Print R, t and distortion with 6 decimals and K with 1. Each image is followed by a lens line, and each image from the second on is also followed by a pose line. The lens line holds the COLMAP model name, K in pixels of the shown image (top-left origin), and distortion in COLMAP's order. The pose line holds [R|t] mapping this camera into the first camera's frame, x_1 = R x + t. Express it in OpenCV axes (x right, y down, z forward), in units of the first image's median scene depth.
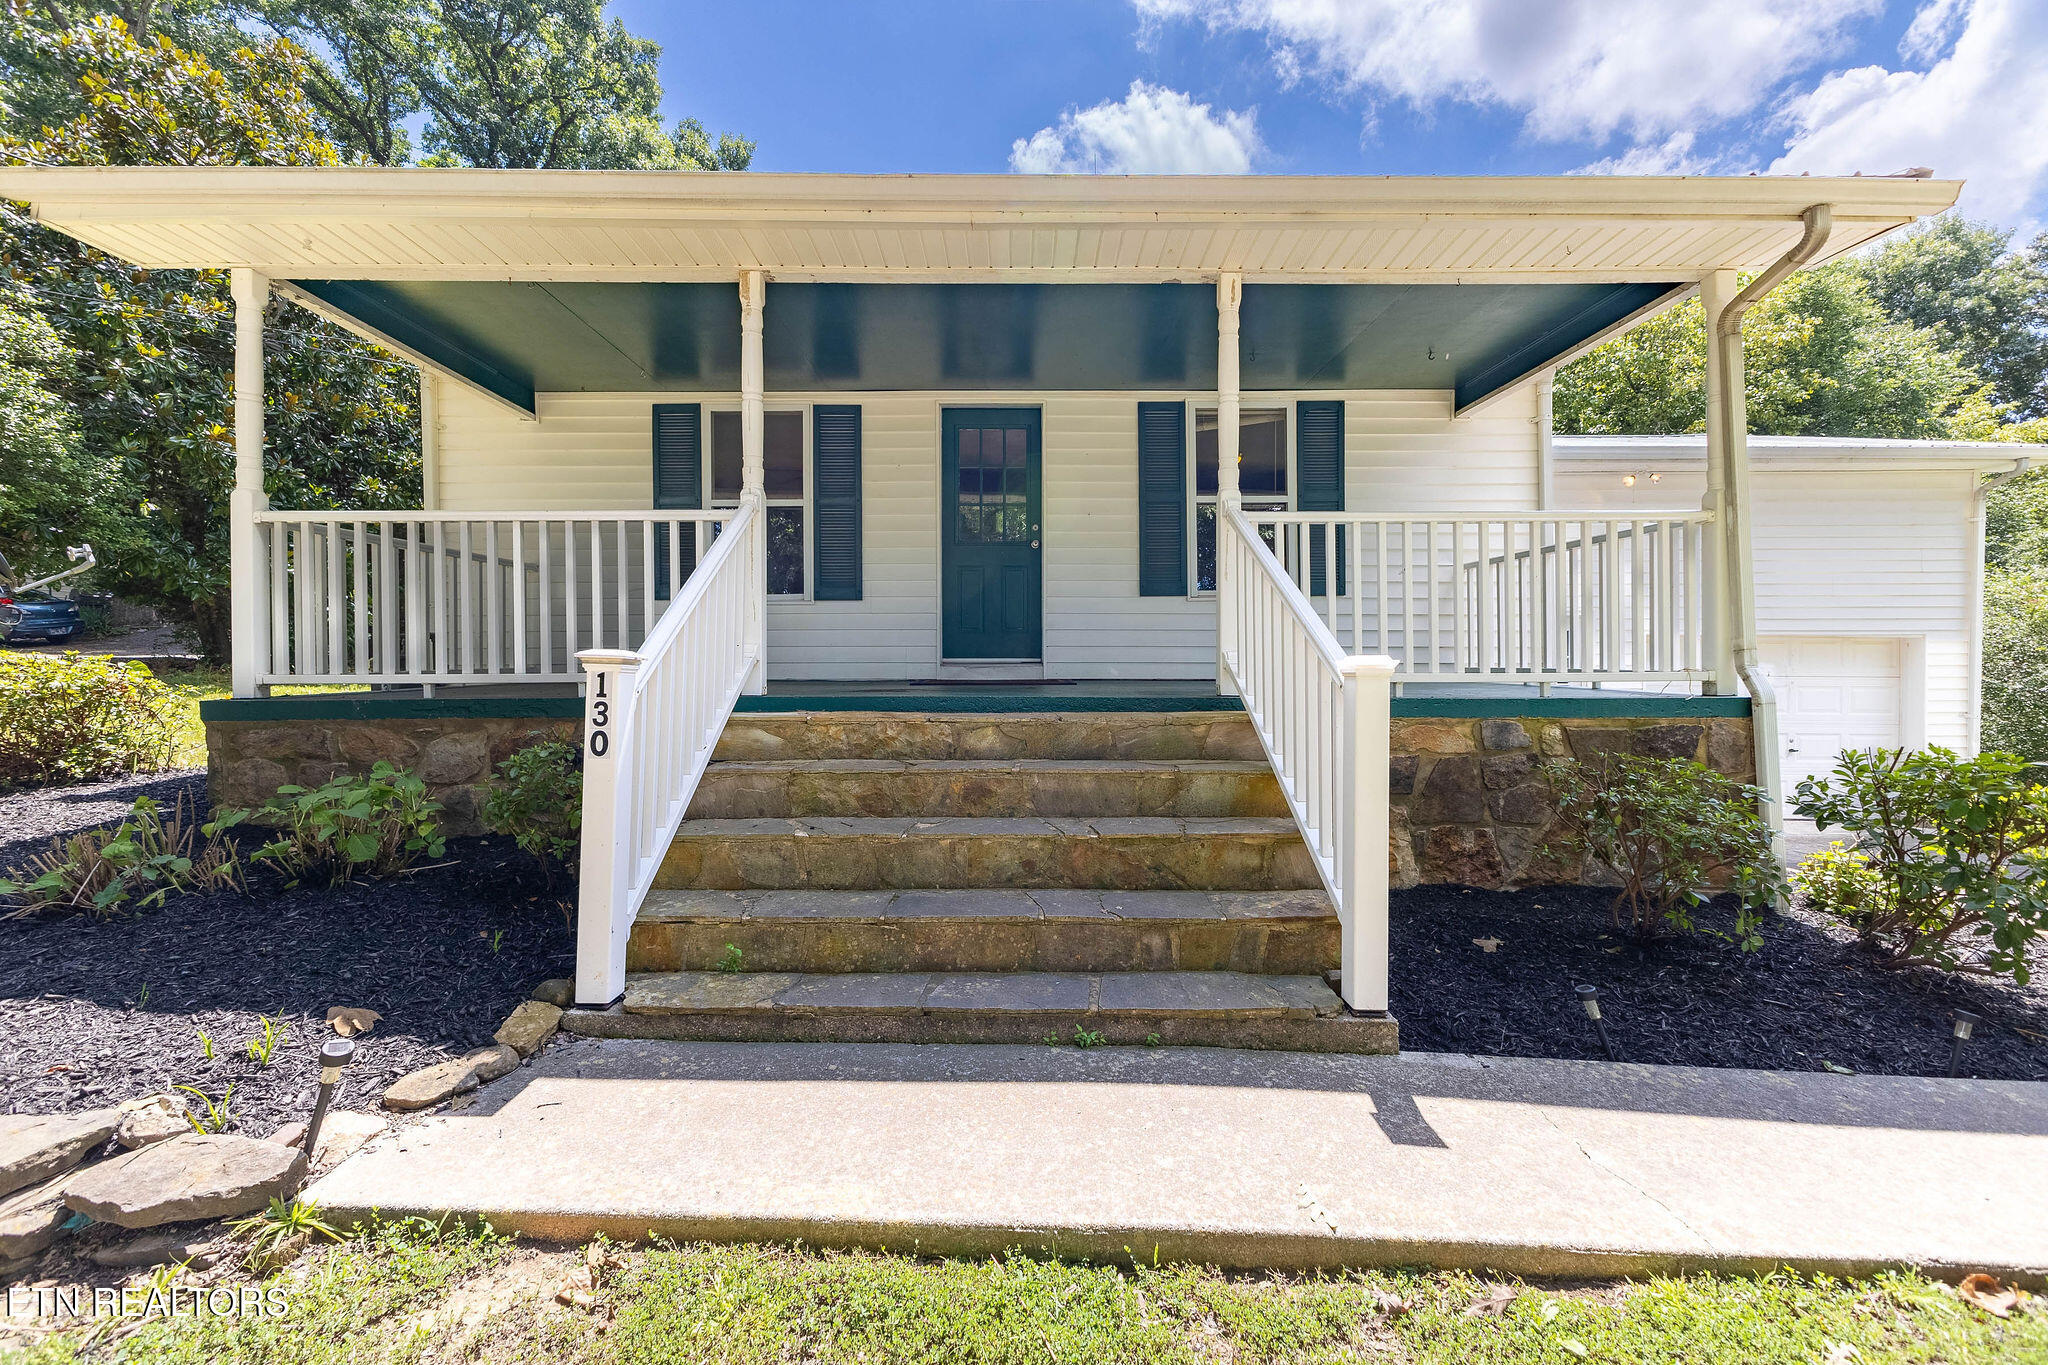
lens RADIAL K [[803.8, 0, 1023.8], [0, 803.8, 680.4], [0, 0, 1]] dist [0.007331, -0.002032]
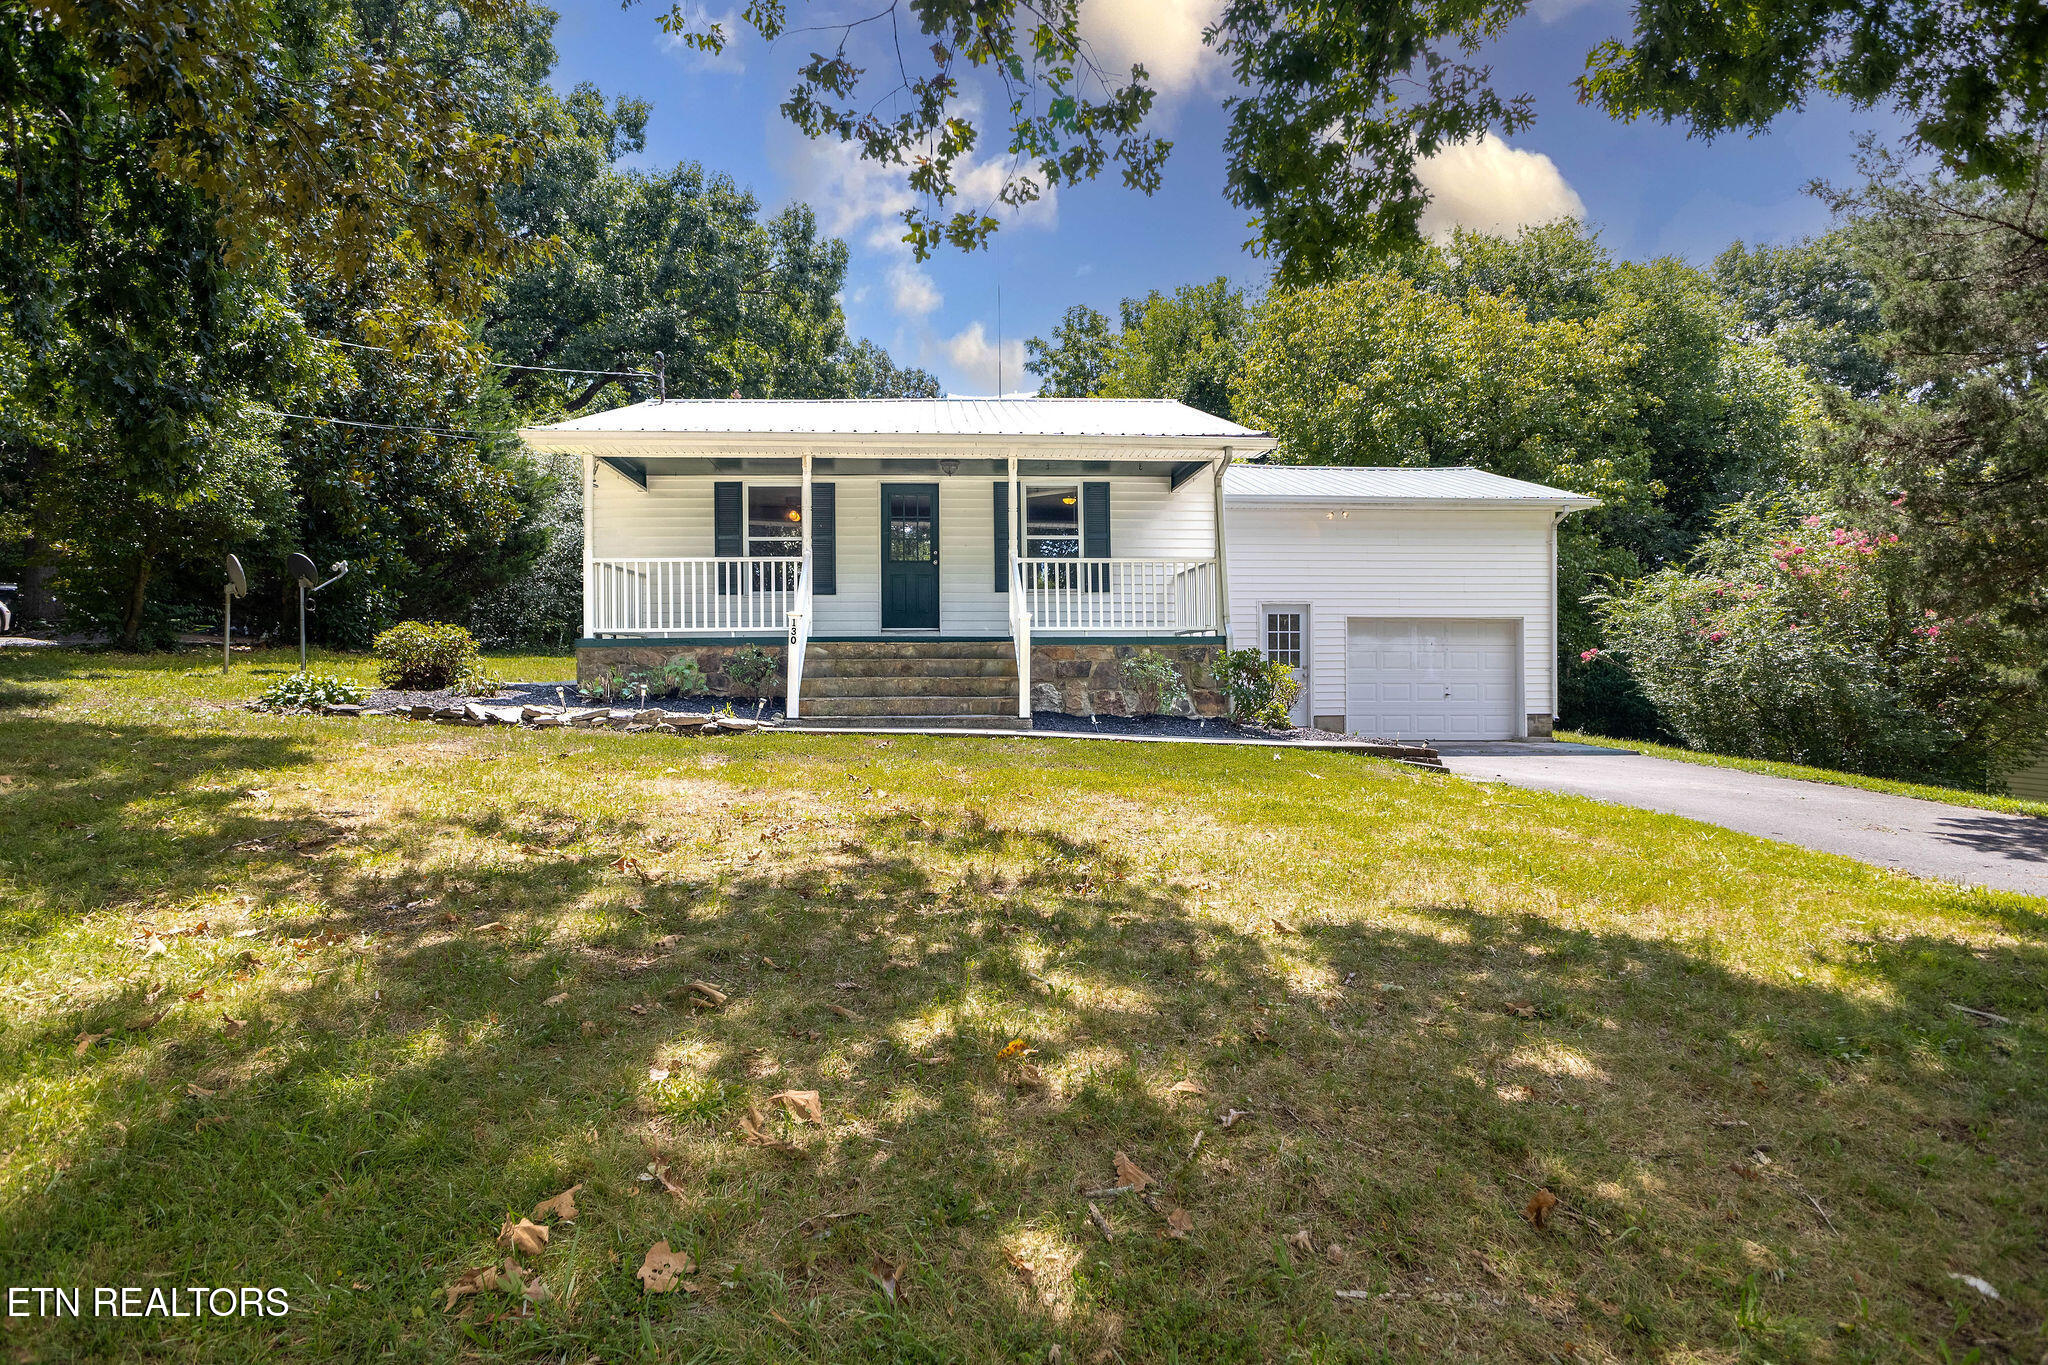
lens RADIAL K [[1178.4, 0, 1022.0], [0, 1178.4, 692.2], [0, 0, 1]] dist [-0.033353, -0.000785]
pose [[0.998296, -0.004612, 0.058179, 0.056330], [0.005196, 0.999938, -0.009885, 0.149832], [-0.058129, 0.010171, 0.998257, -1.693164]]
